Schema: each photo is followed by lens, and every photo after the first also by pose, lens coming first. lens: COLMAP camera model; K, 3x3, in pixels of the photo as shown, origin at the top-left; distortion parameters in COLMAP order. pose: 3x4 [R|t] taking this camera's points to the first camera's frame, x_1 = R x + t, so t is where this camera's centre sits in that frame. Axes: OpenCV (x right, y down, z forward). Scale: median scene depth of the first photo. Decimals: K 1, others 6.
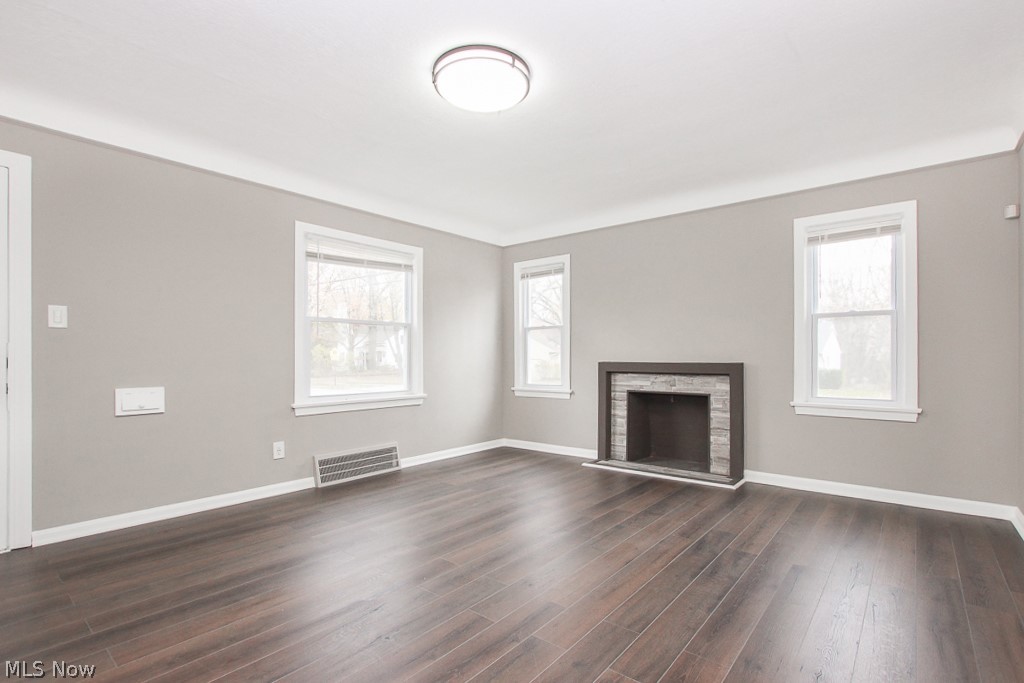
lens RADIAL K [[488.5, 0, 512.7], [0, 488.5, 357.9], [0, 0, 1]] dist [-0.036585, -0.000068]
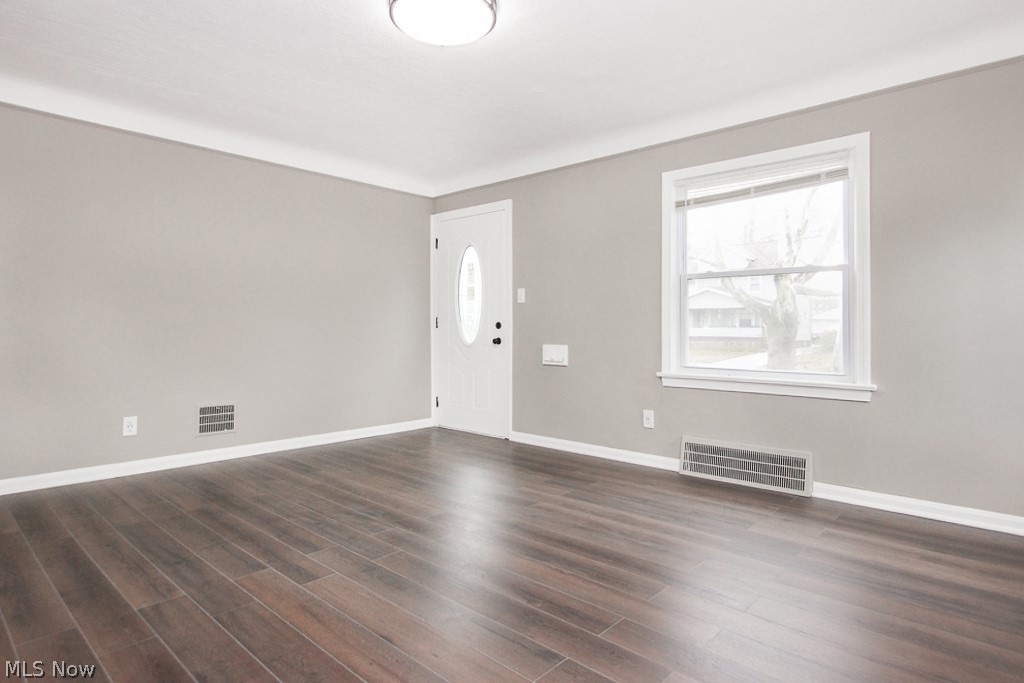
lens RADIAL K [[559.8, 0, 513.0], [0, 559.8, 321.7], [0, 0, 1]] dist [0.000058, 0.000806]
pose [[-0.048607, -0.005390, -0.998803, 0.628776], [-0.001987, 0.999984, -0.005299, 0.005251], [0.998816, 0.001727, -0.048617, 0.779483]]
